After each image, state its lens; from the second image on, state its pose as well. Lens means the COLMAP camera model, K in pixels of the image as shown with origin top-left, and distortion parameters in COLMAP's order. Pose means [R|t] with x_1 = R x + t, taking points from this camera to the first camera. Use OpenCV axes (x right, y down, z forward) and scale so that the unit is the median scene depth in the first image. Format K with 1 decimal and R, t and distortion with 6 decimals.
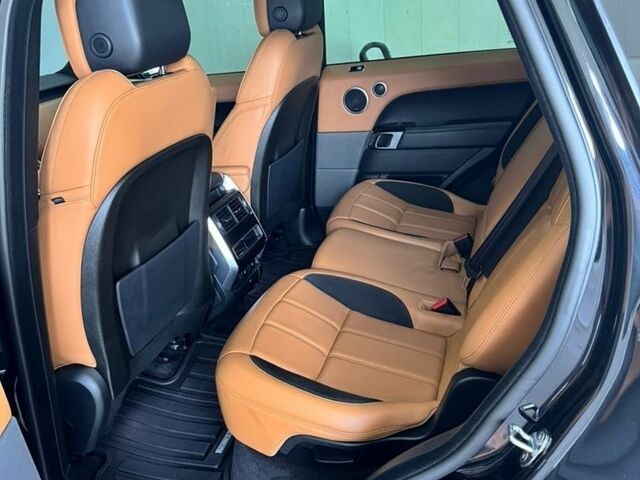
lens RADIAL K [[594.4, 0, 320.0], [0, 594.4, 240.0], [0, 0, 1]] dist [0.156881, -0.297500]
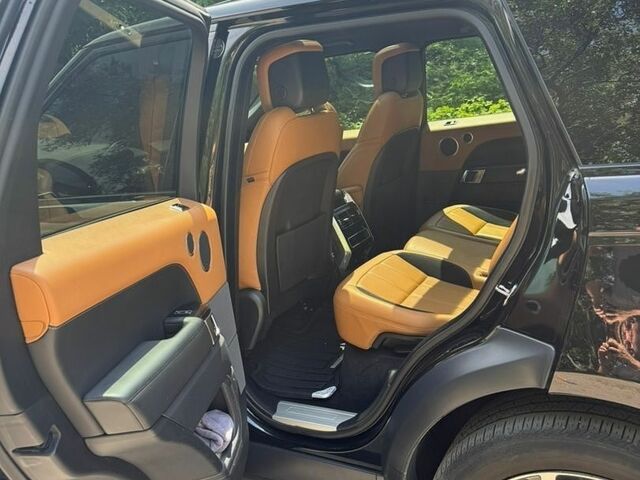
lens RADIAL K [[594.4, 0, 320.0], [0, 594.4, 240.0], [0, 0, 1]] dist [0.156881, -0.297500]
pose [[0.980003, 0.031784, -0.196430, 0.075934], [-0.057428, 0.990332, -0.126270, 0.228741], [0.190518, 0.135025, 0.972353, -0.446822]]
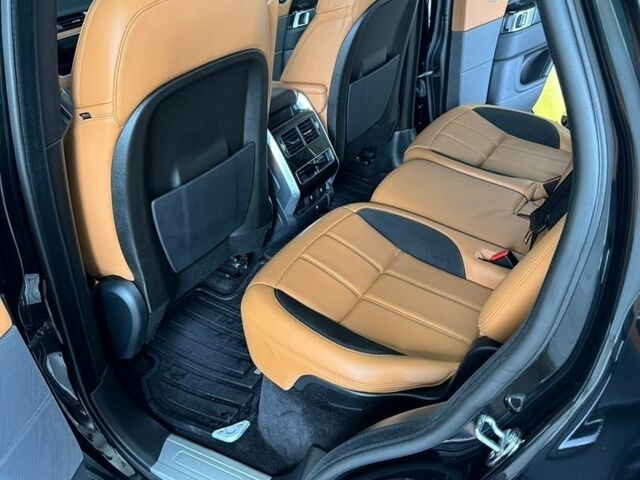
lens RADIAL K [[594.4, 0, 320.0], [0, 594.4, 240.0], [0, 0, 1]] dist [0.156881, -0.297500]
pose [[0.969388, 0.104137, -0.222356, 0.135125], [-0.071424, 0.986040, 0.150414, -0.030331], [0.234916, -0.129928, 0.963293, 0.077169]]
